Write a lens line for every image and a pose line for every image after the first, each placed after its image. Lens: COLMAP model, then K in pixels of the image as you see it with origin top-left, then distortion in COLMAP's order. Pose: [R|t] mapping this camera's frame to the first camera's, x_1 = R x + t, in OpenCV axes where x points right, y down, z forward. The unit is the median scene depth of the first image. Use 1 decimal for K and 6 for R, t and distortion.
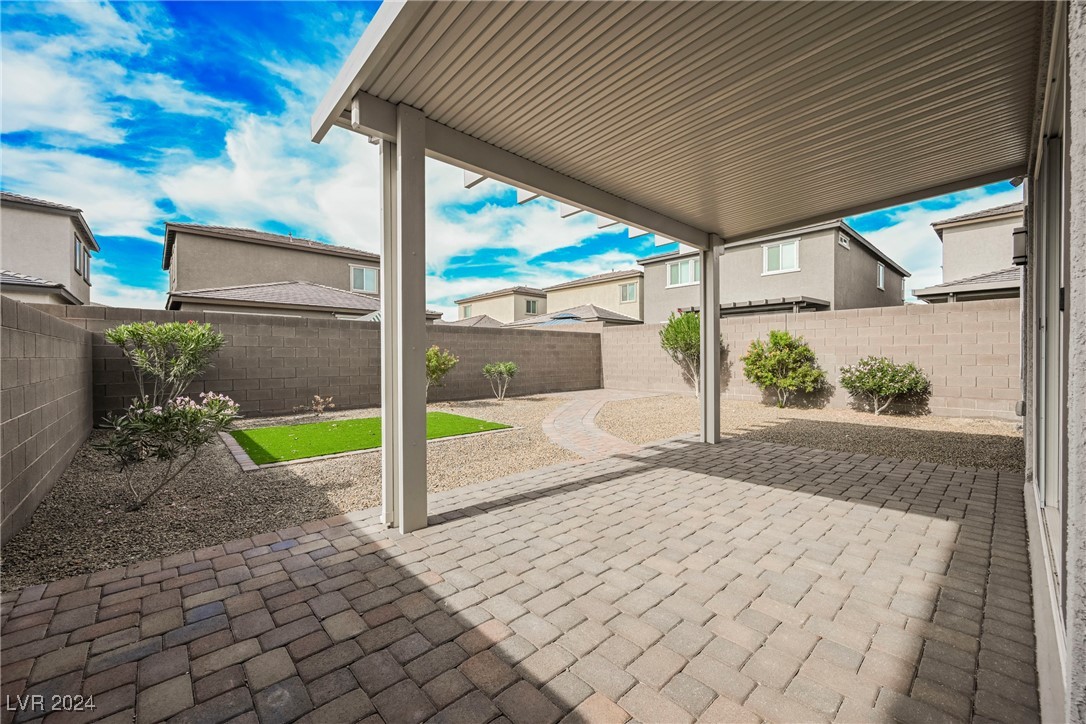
lens RADIAL K [[433.7, 0, 543.0], [0, 433.7, 362.0], [0, 0, 1]] dist [-0.009457, 0.000142]
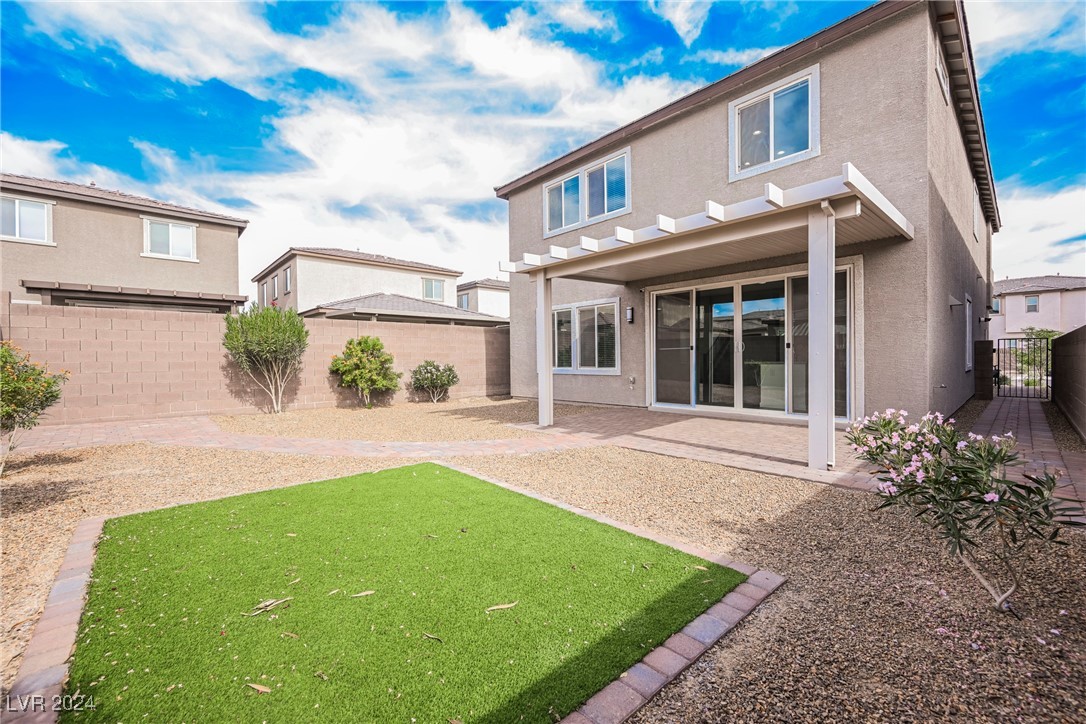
lens RADIAL K [[433.7, 0, 543.0], [0, 433.7, 362.0], [0, 0, 1]] dist [-0.009457, 0.000142]
pose [[0.004471, -0.009851, 0.999941, -0.510543], [0.016438, 0.999817, 0.009776, -0.013141], [-0.999855, 0.016393, 0.004632, 0.568900]]
